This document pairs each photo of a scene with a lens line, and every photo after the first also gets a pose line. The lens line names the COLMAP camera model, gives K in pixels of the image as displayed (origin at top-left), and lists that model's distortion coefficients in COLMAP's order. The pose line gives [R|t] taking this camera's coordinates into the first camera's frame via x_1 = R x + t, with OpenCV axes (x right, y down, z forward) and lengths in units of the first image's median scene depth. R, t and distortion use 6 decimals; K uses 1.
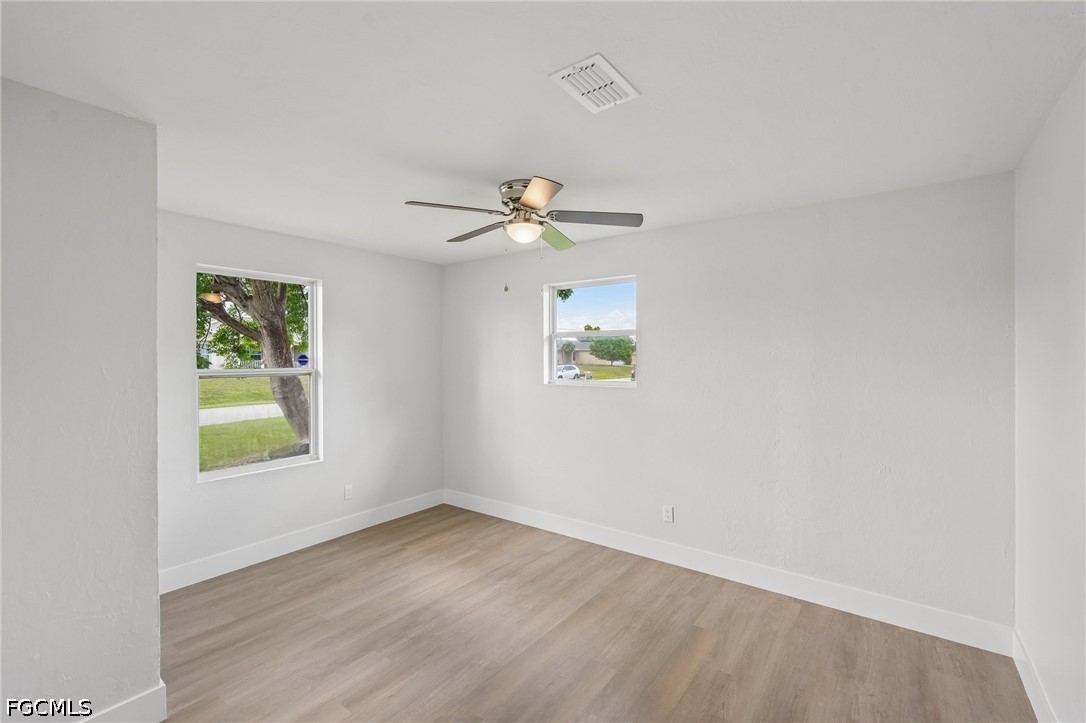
lens RADIAL K [[474.6, 0, 544.1], [0, 474.6, 362.1], [0, 0, 1]] dist [-0.019045, 0.009051]
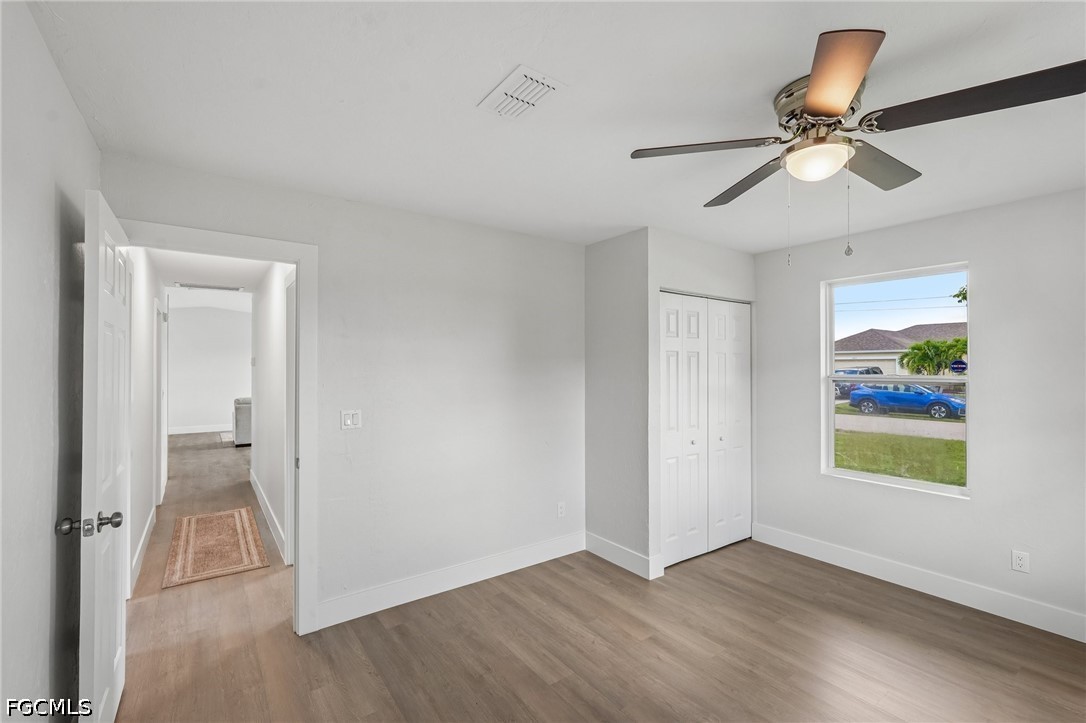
lens RADIAL K [[474.6, 0, 544.1], [0, 474.6, 362.1], [0, 0, 1]] dist [-0.019045, 0.009051]
pose [[-0.303642, -0.005869, -0.952768, 0.562265], [-0.006899, 0.999968, -0.003961, -0.004523], [0.952761, 0.005371, -0.303673, 0.703968]]
